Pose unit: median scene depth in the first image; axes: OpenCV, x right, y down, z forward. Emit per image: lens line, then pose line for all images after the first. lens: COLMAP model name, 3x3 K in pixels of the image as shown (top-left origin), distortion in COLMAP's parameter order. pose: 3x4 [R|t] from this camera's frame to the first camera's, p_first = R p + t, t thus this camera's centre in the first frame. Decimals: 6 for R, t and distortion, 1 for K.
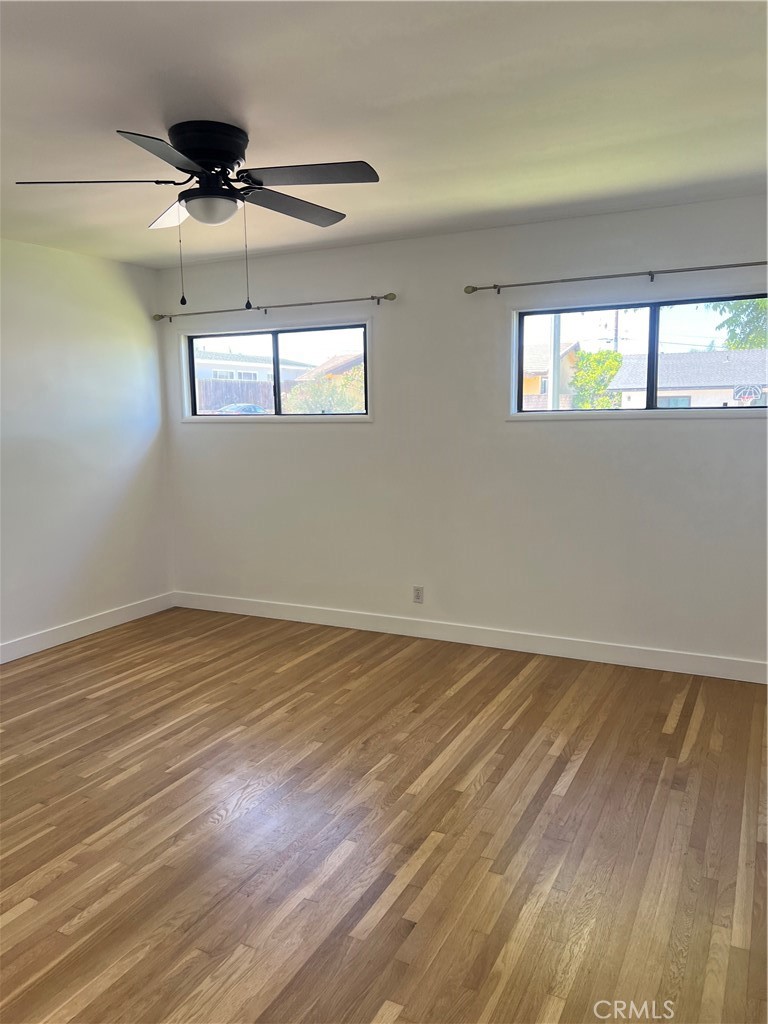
lens RADIAL K [[774.5, 0, 384.6], [0, 774.5, 511.6], [0, 0, 1]] dist [0.033145, -0.022018]
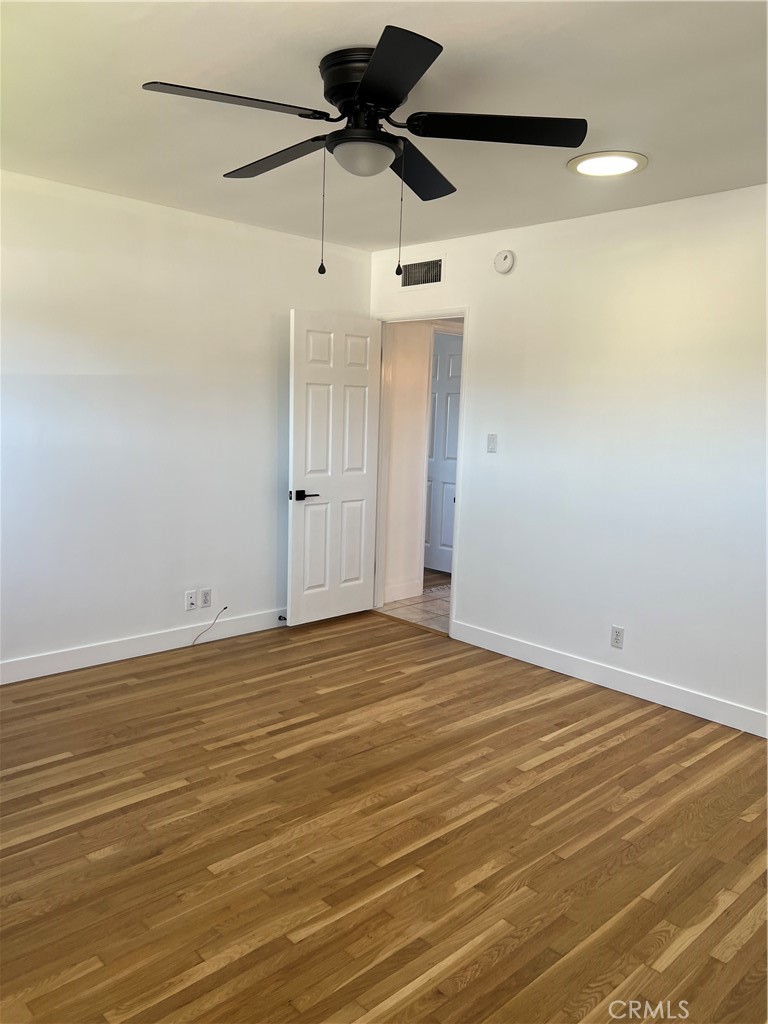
lens RADIAL K [[774.5, 0, 382.1], [0, 774.5, 512.0], [0, 0, 1]] dist [0.033145, -0.022018]
pose [[-0.943218, -0.060596, 0.326600, -0.526938], [0.025217, 0.967321, 0.252300, -0.223152], [-0.331215, 0.246209, -0.910866, 1.812944]]
